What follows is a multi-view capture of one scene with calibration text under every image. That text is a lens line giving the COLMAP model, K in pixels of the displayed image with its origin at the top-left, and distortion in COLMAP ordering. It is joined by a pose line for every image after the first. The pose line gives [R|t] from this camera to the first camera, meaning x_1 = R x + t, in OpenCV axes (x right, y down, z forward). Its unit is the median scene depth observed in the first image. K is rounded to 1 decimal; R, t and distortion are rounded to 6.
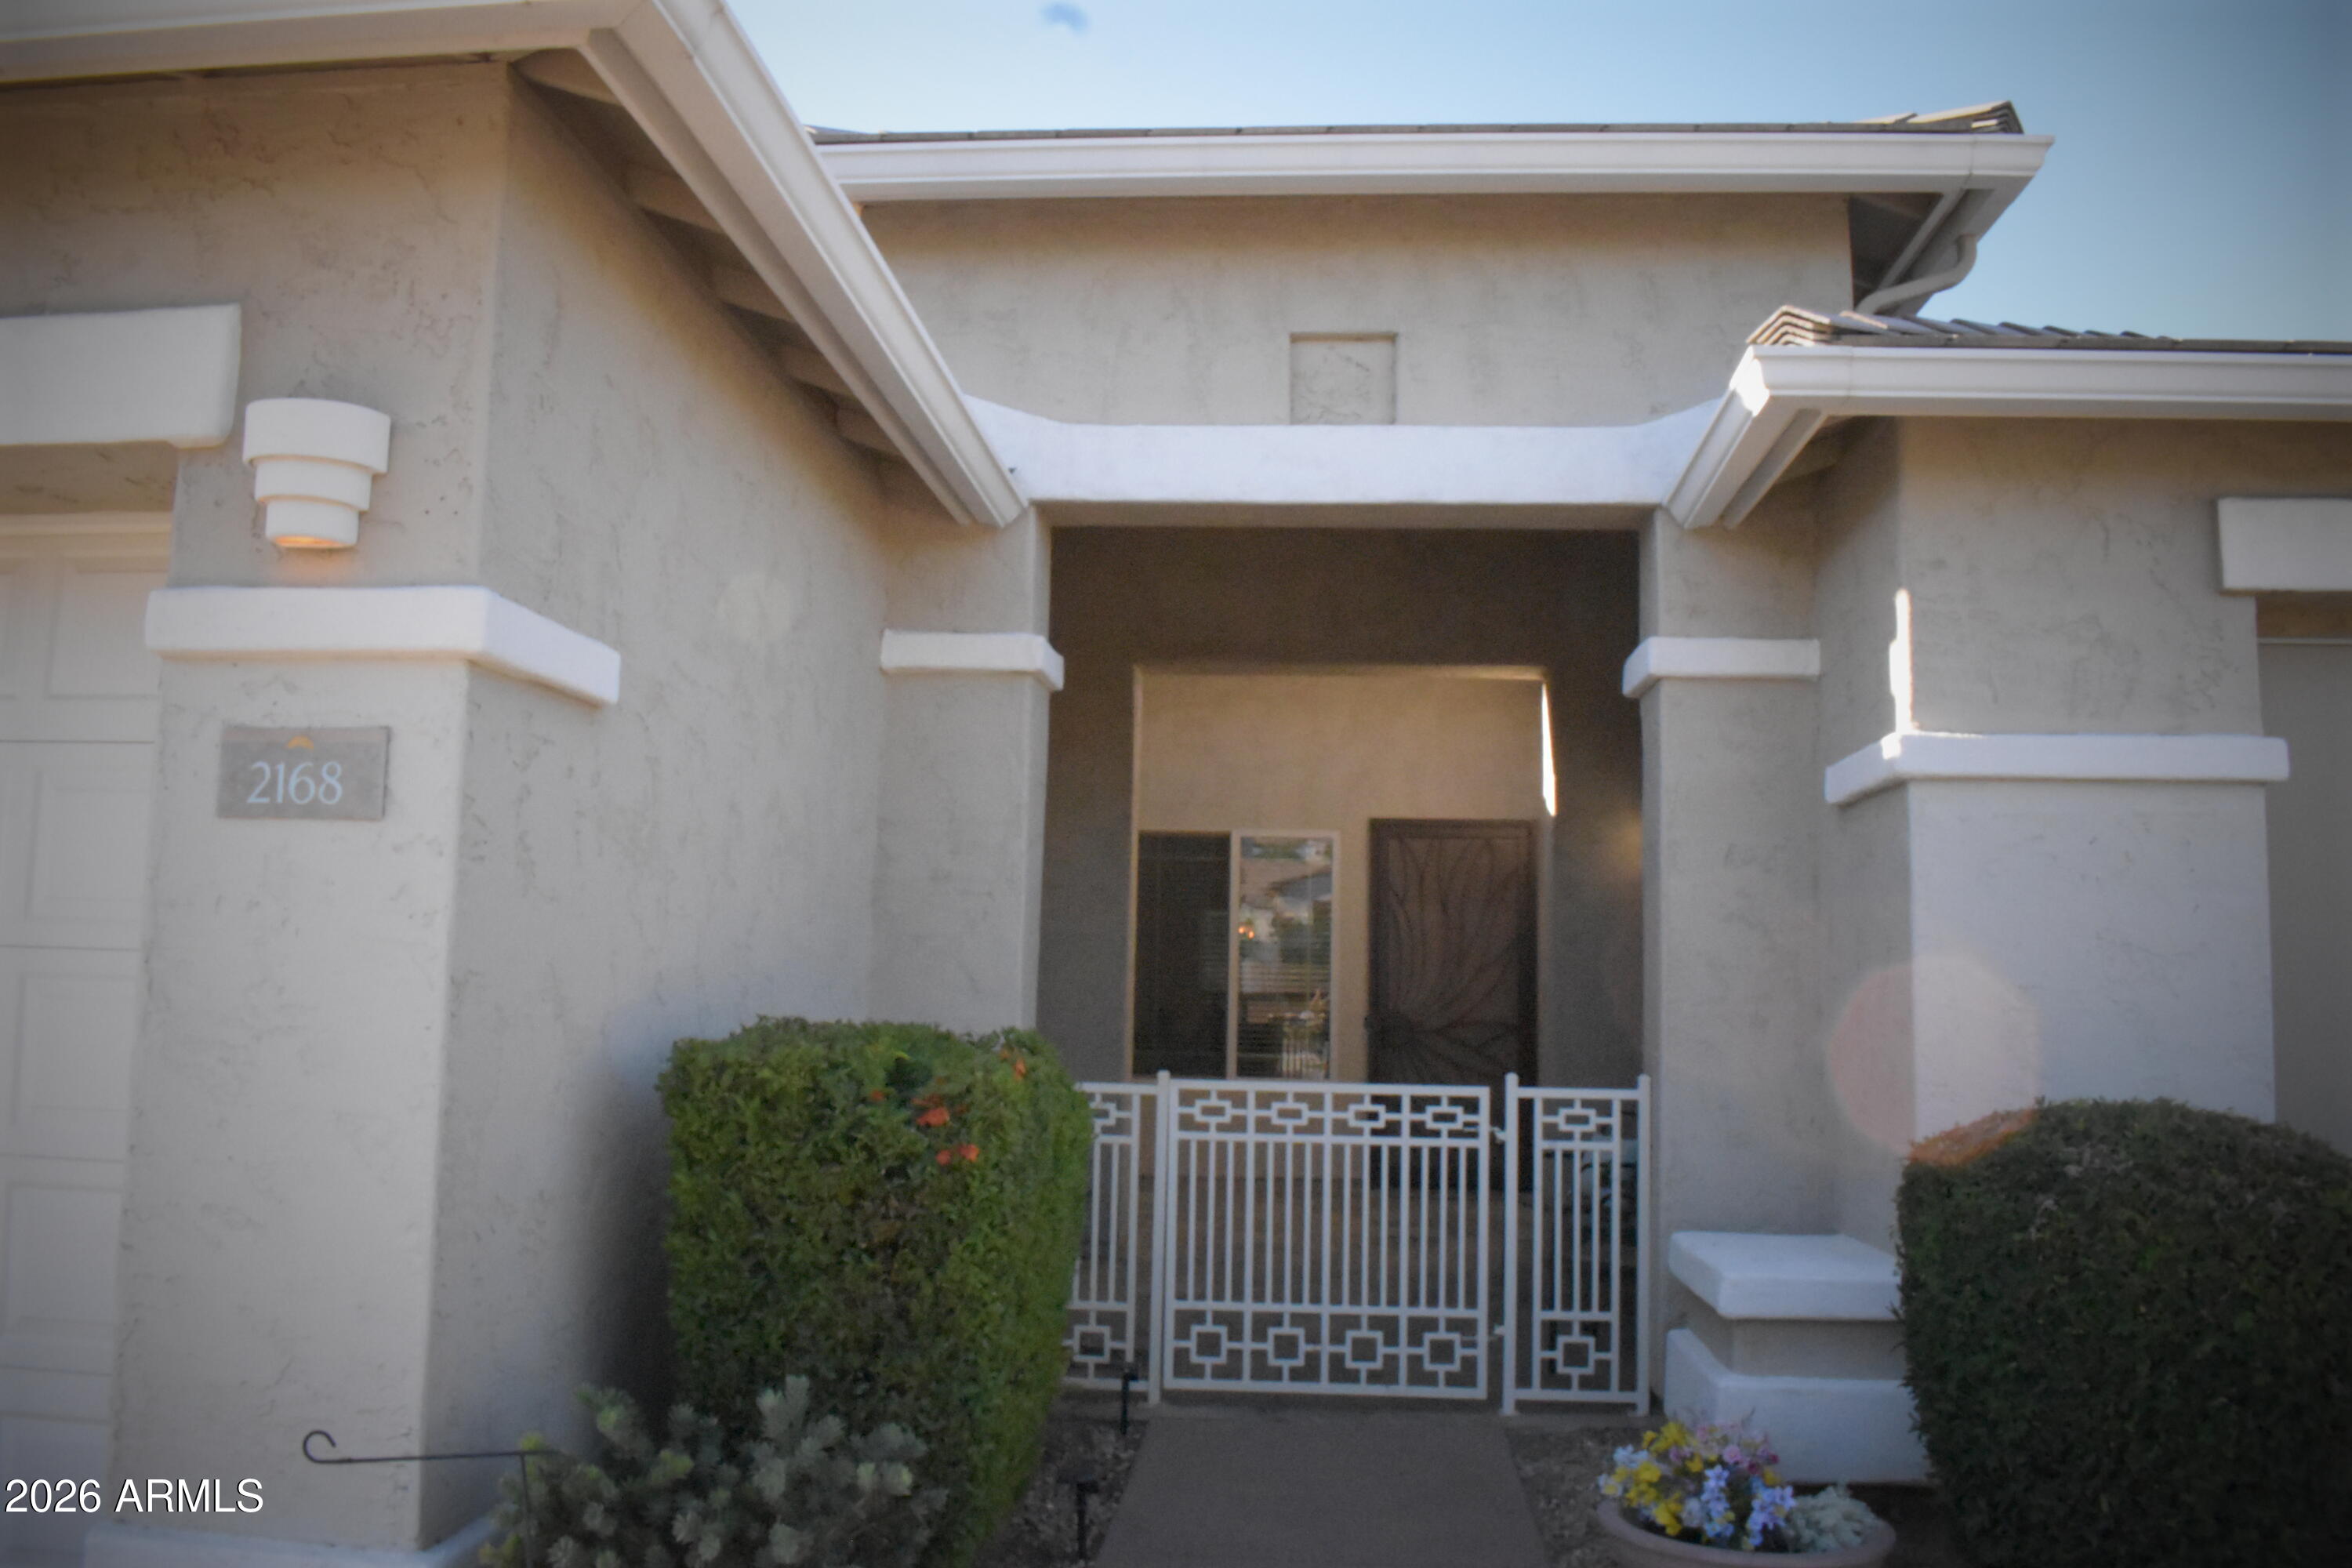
lens RADIAL K [[1820.4, 0, 1178.8], [0, 1820.4, 787.8], [0, 0, 1]] dist [-0.083607, 0.014270]
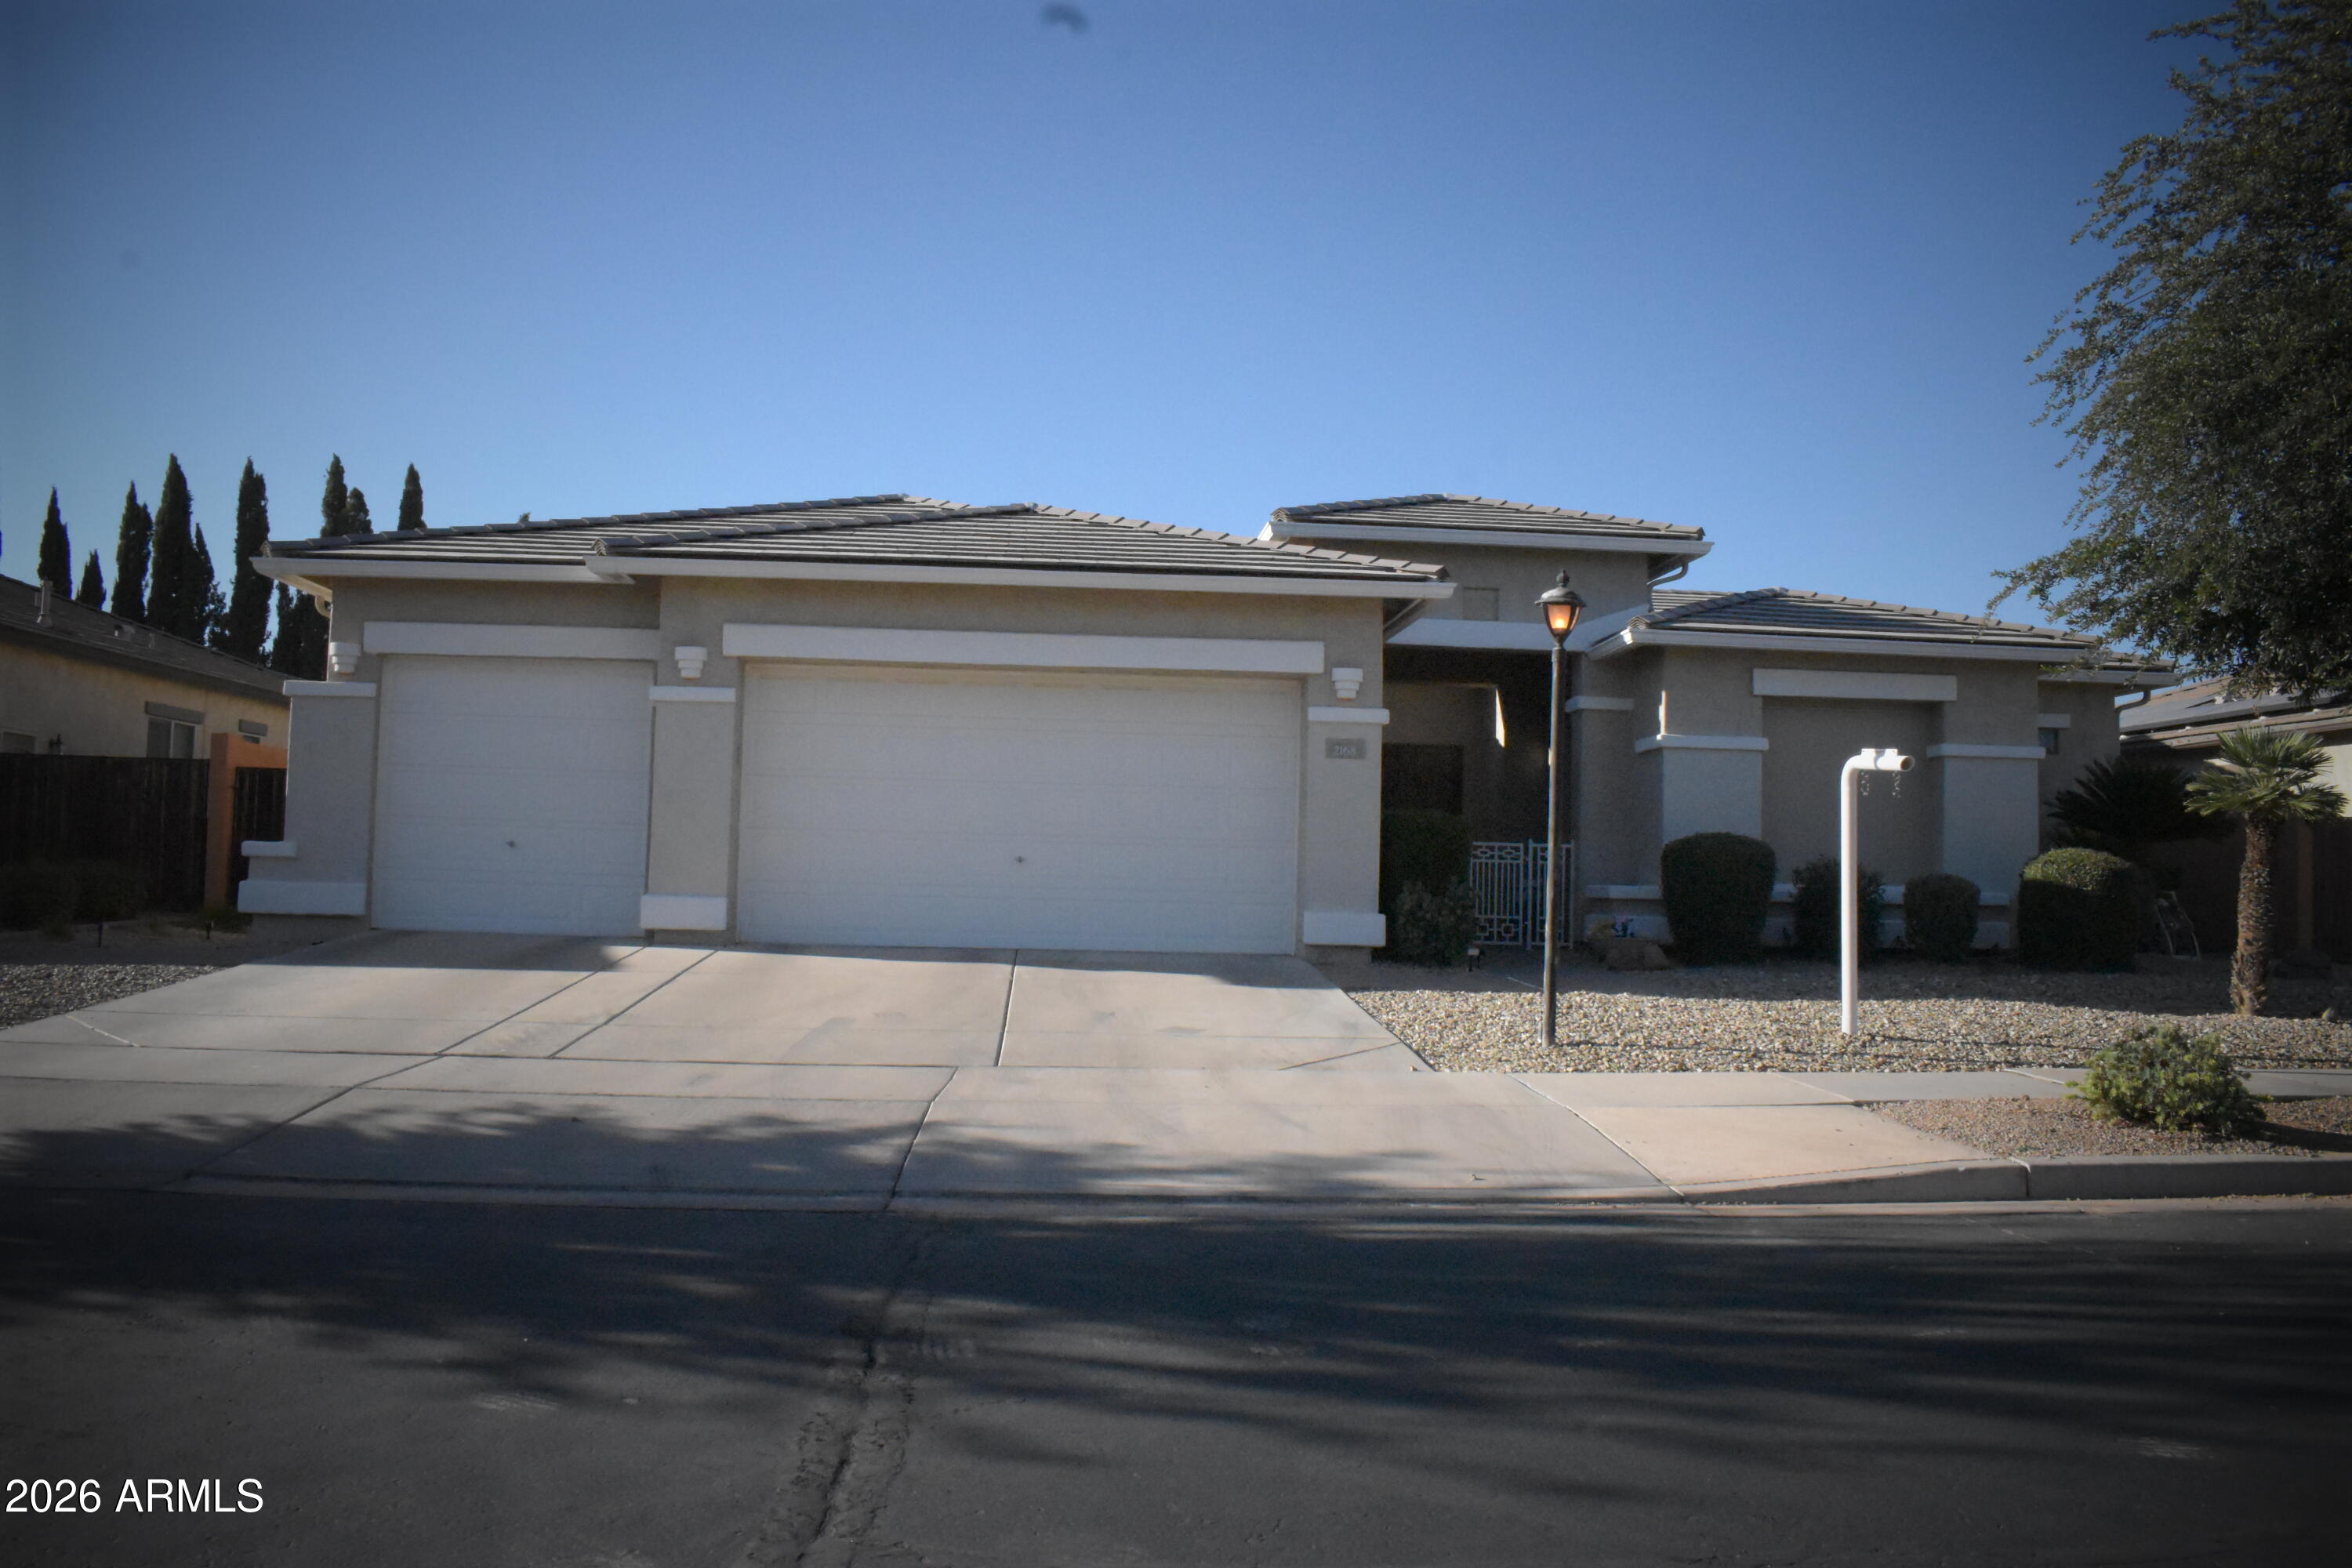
lens RADIAL K [[1820.4, 0, 1172.3], [0, 1820.4, 780.9], [0, 0, 1]] dist [-0.083607, 0.014270]
pose [[0.986721, 0.013663, 0.161848, -0.965219], [-0.023105, 0.998130, 0.056600, -0.103763], [-0.160772, -0.059588, 0.985191, -2.021356]]
